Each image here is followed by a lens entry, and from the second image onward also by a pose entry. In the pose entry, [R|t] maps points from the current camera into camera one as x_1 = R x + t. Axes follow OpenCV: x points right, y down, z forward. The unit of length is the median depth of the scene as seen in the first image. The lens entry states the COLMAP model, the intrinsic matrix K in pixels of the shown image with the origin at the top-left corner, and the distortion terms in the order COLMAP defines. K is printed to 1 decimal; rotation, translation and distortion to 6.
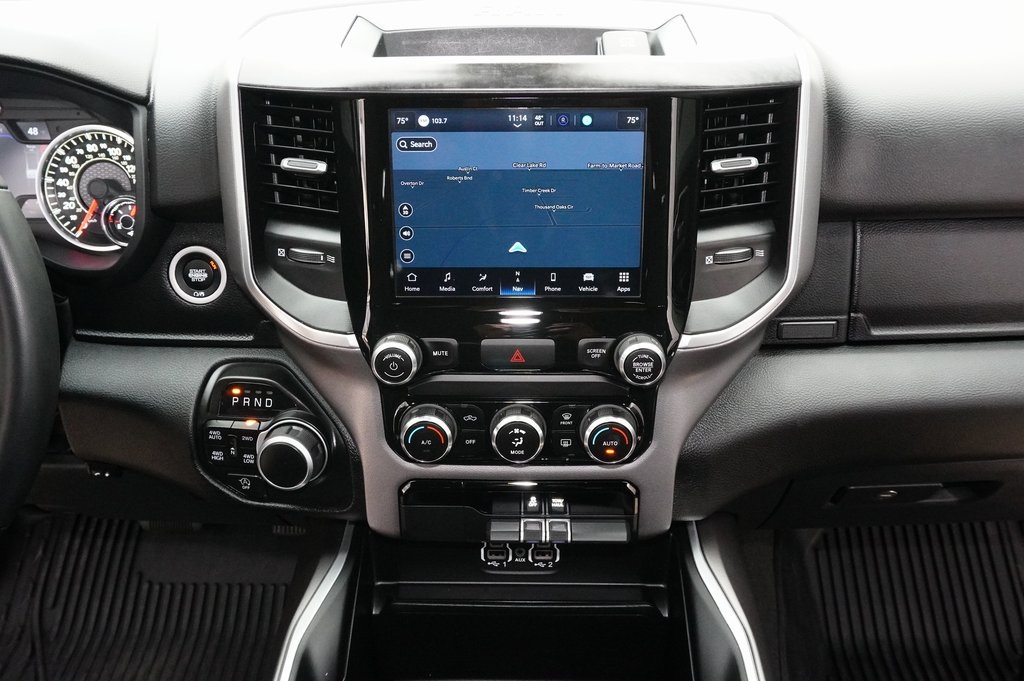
lens RADIAL K [[928.8, 0, 508.2], [0, 928.8, 339.6], [0, 0, 1]] dist [-0.019790, 0.033979]
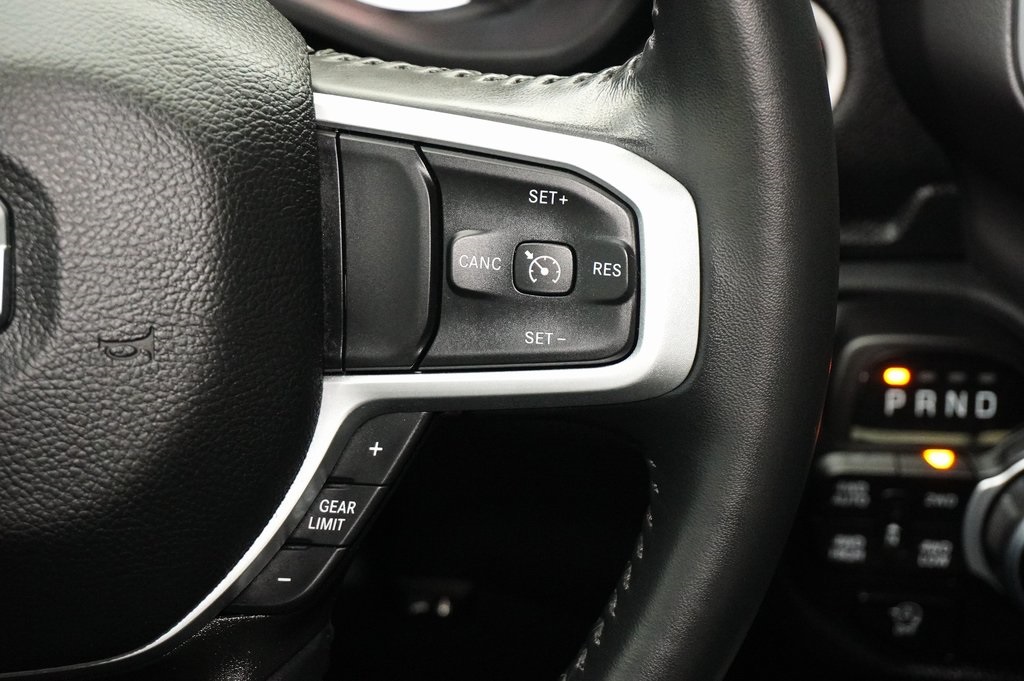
lens RADIAL K [[2142.0, 0, 514.1], [0, 2142.0, 337.2], [0, 0, 1]] dist [0.051675, 0.000000]
pose [[0.992845, -0.023693, 0.117037, -0.562015], [0.018832, 0.998921, 0.042461, 0.000011], [-0.117917, -0.039953, 0.992219, 0.158181]]
